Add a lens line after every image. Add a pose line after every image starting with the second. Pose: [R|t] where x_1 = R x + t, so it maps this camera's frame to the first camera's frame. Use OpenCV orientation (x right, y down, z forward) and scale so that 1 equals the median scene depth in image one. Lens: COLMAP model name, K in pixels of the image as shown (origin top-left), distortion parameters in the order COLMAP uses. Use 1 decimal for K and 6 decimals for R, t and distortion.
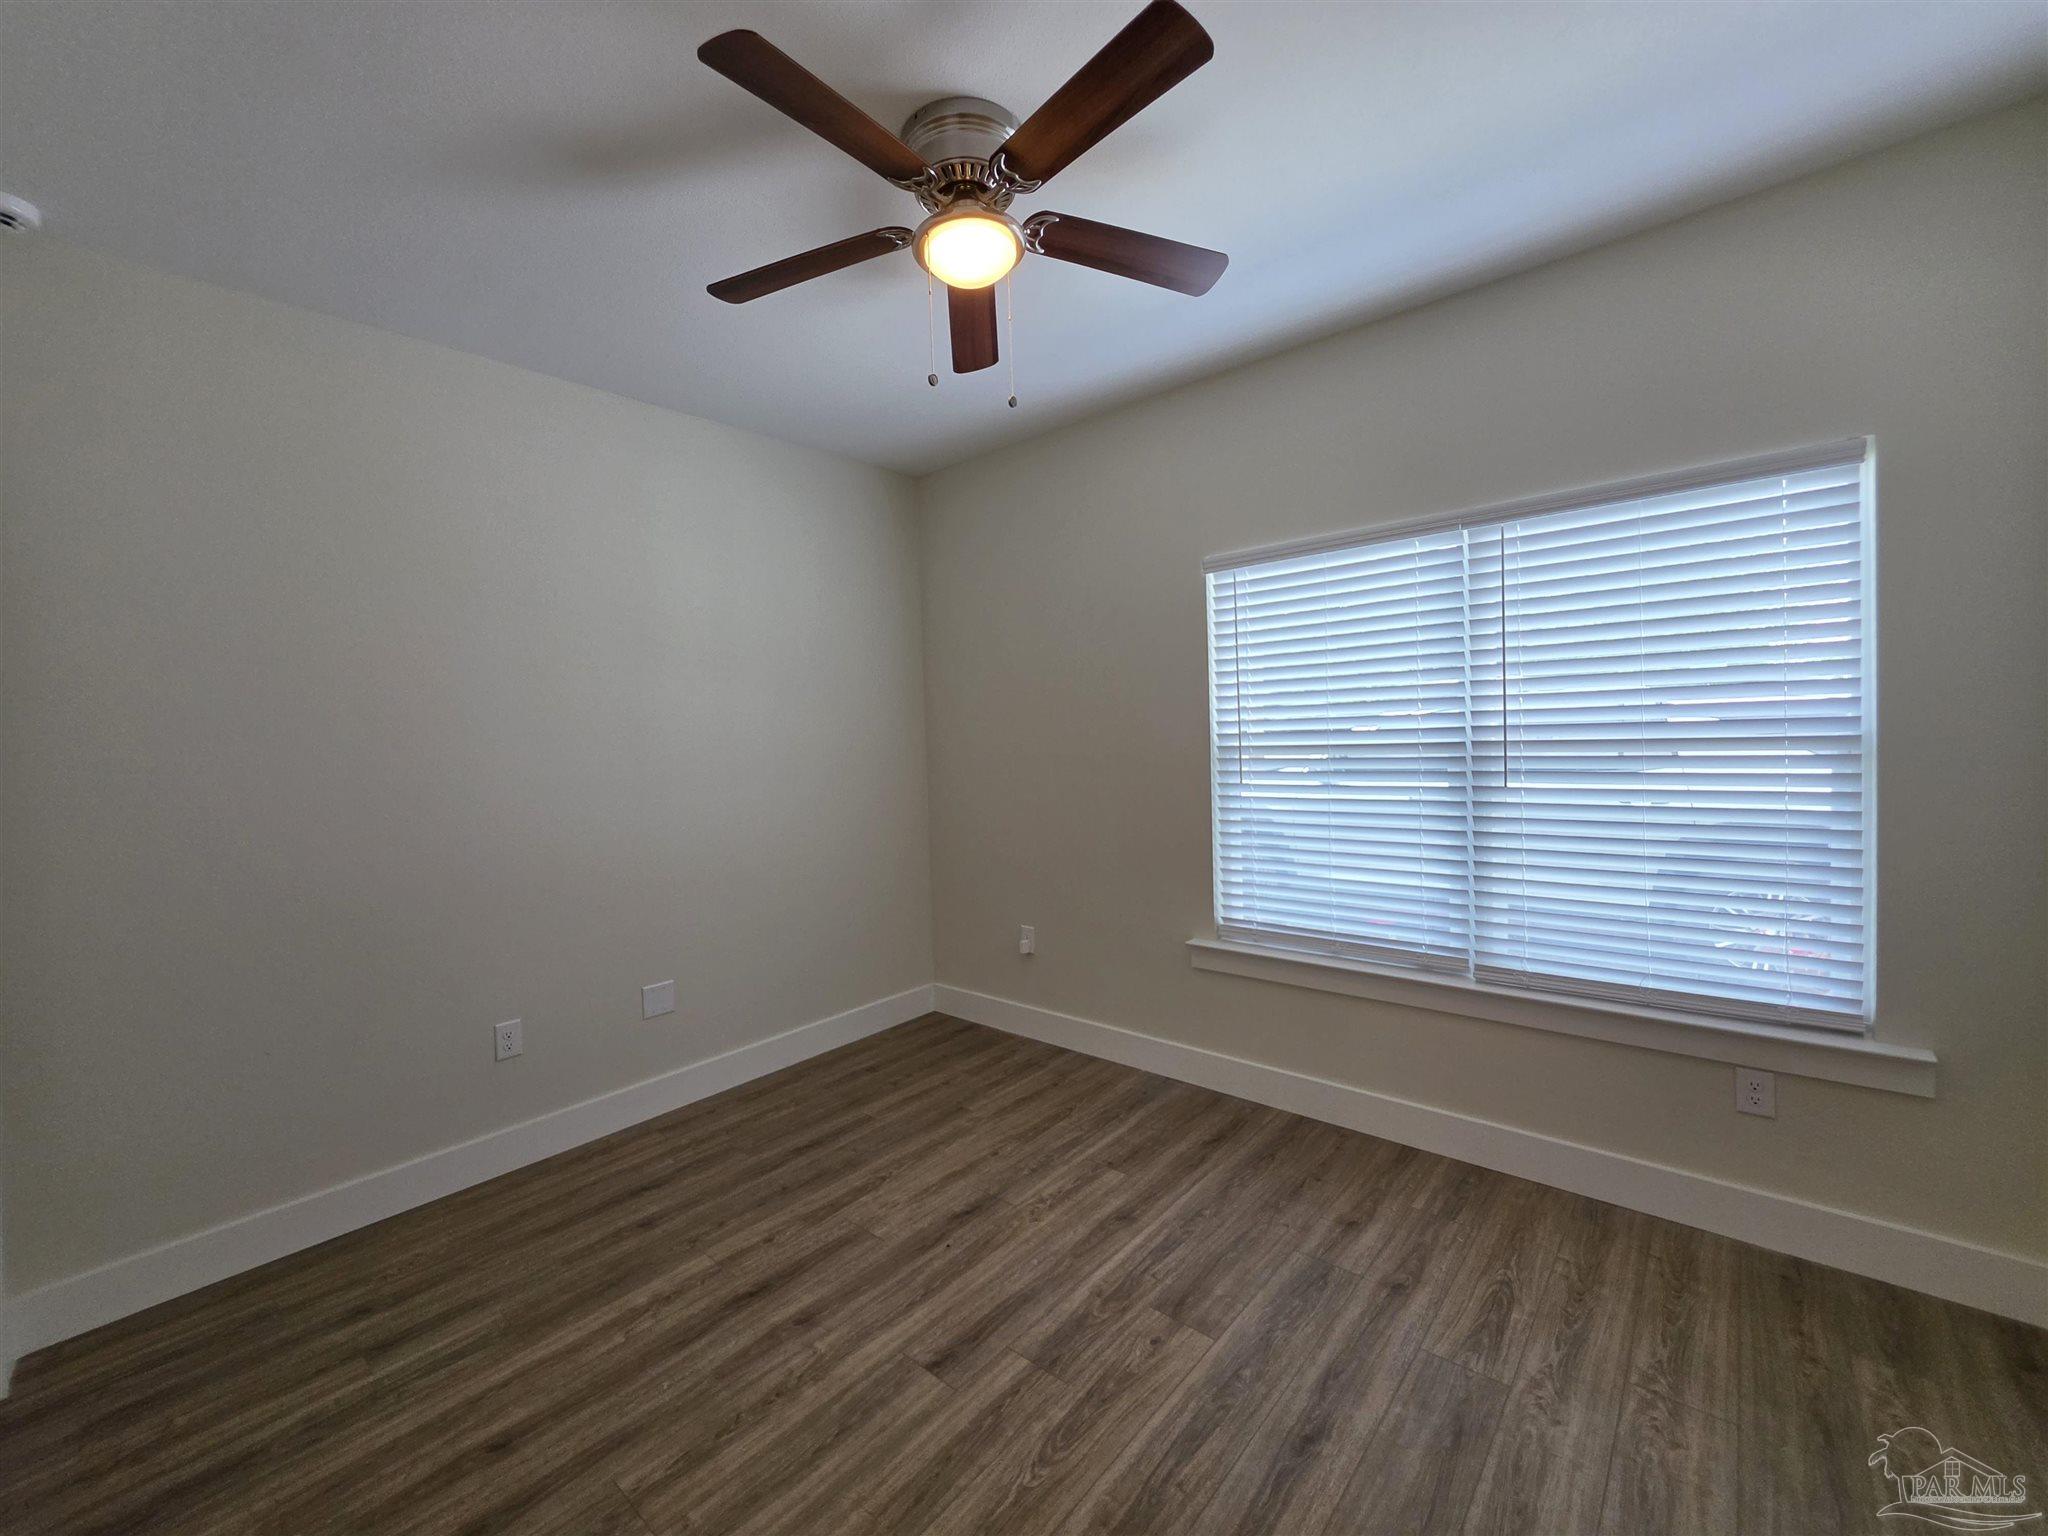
lens RADIAL K [[823.6, 0, 1023.6], [0, 823.6, 757.9], [0, 0, 1]] dist [0.000316, 0.000198]
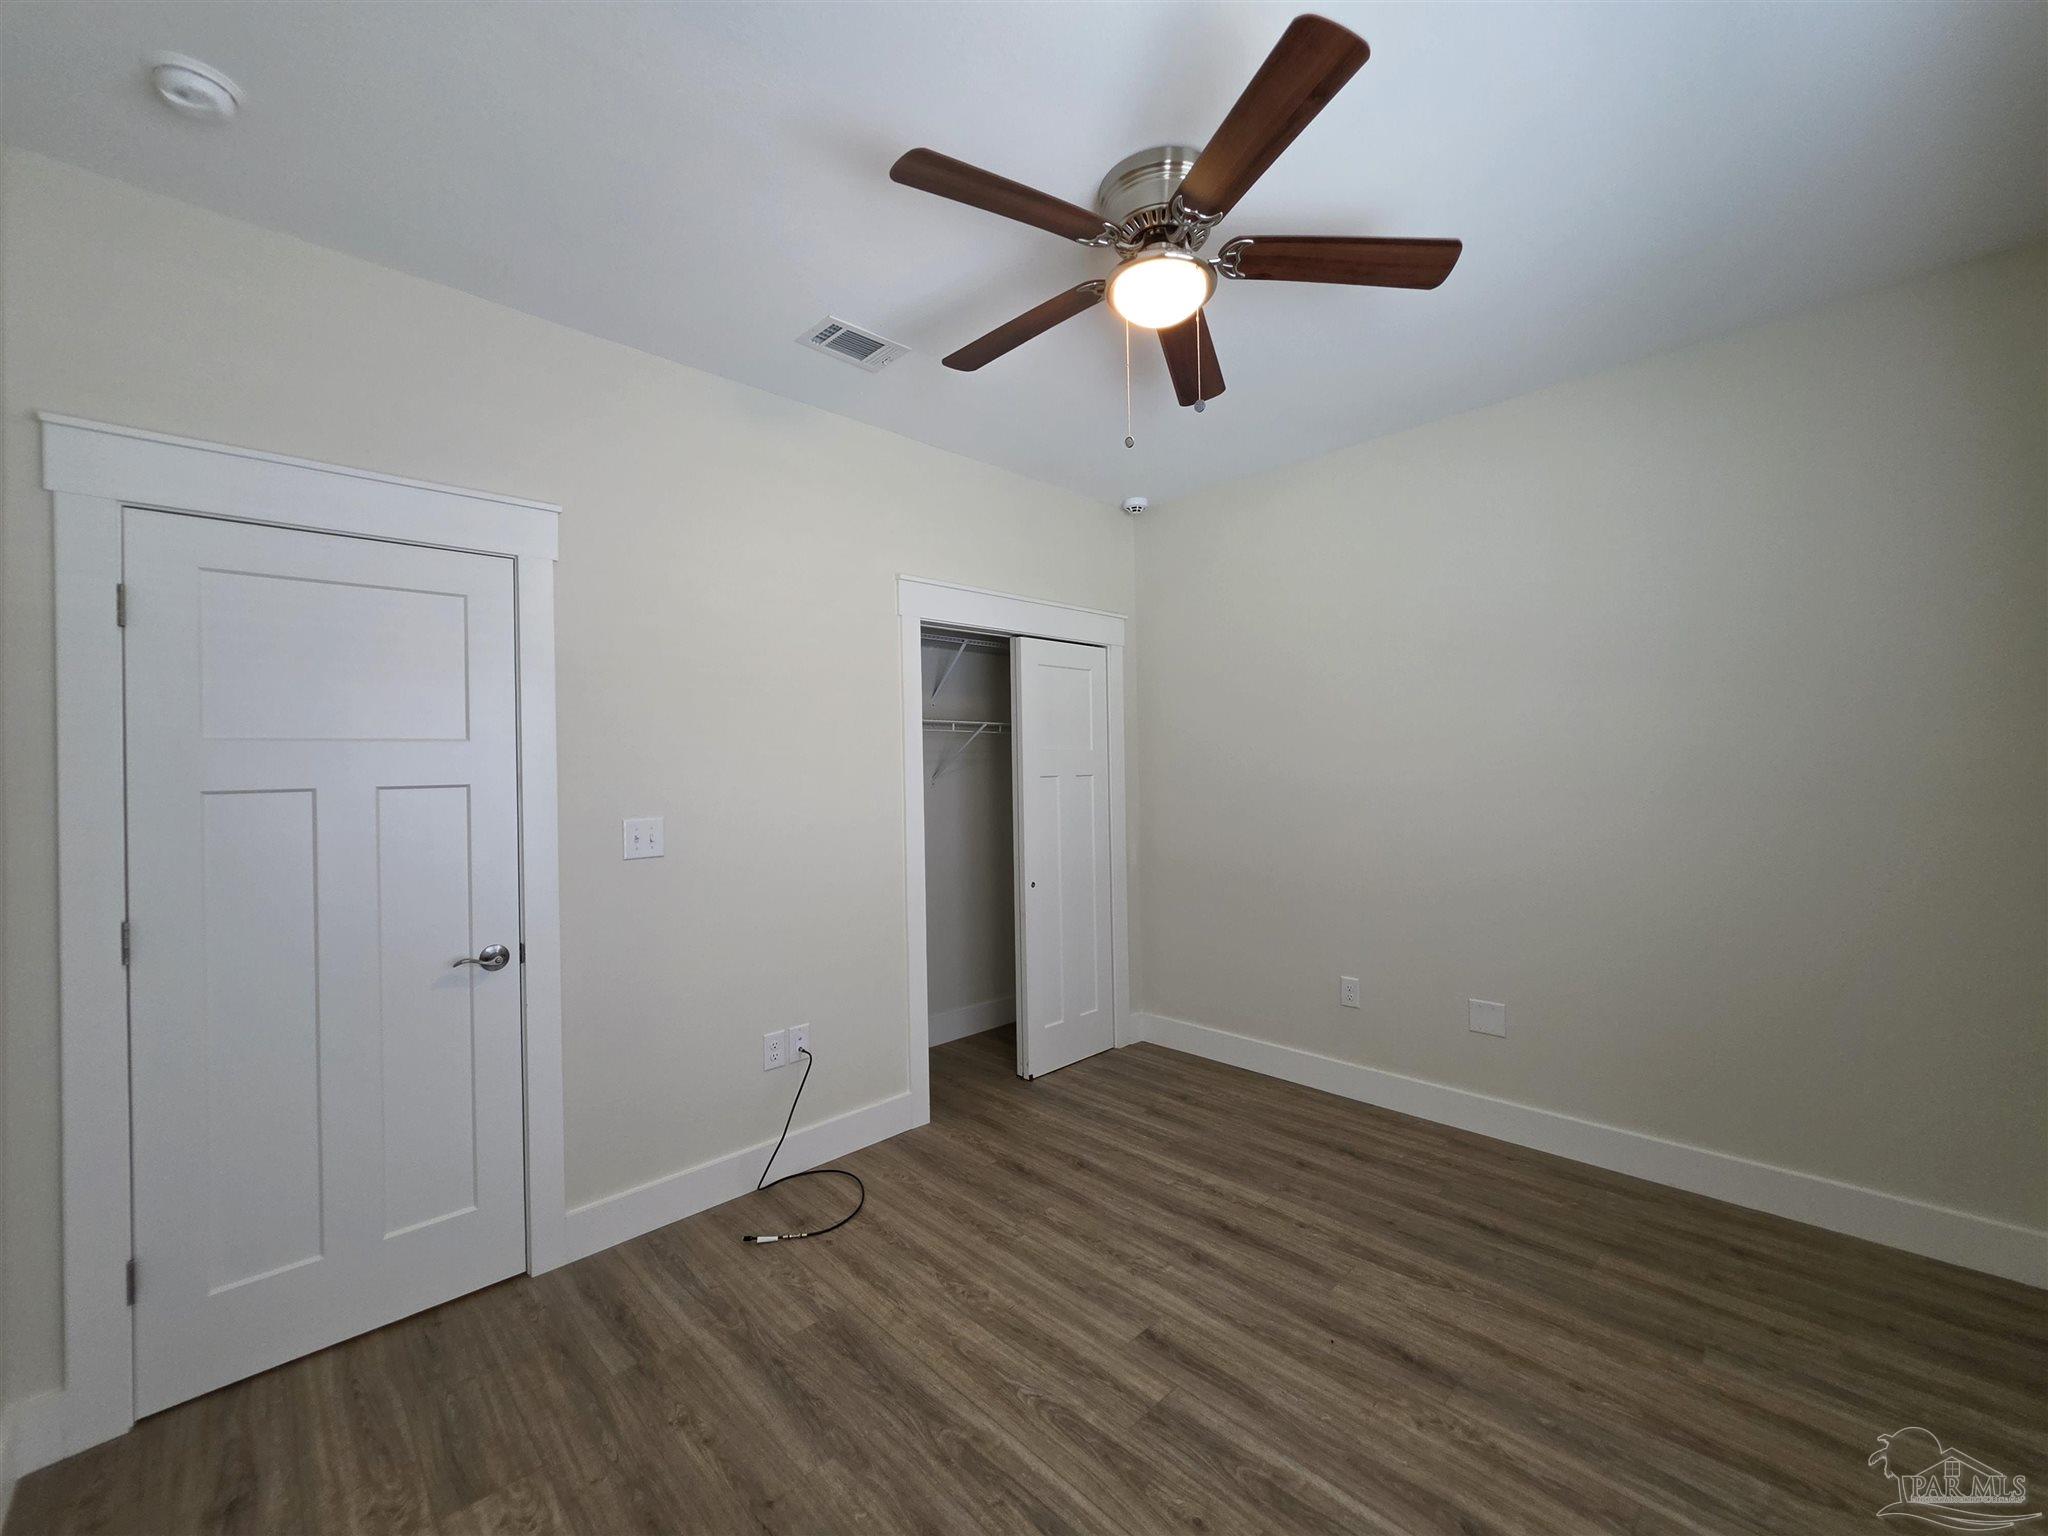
lens RADIAL K [[823.6, 0, 1023.6], [0, 823.6, 757.9], [0, 0, 1]] dist [0.000316, 0.000198]
pose [[-0.078376, 0.022371, -0.996673, 0.874820], [-0.008533, 0.999697, 0.023110, -0.051801], [0.996887, 0.010316, -0.078161, 0.807017]]
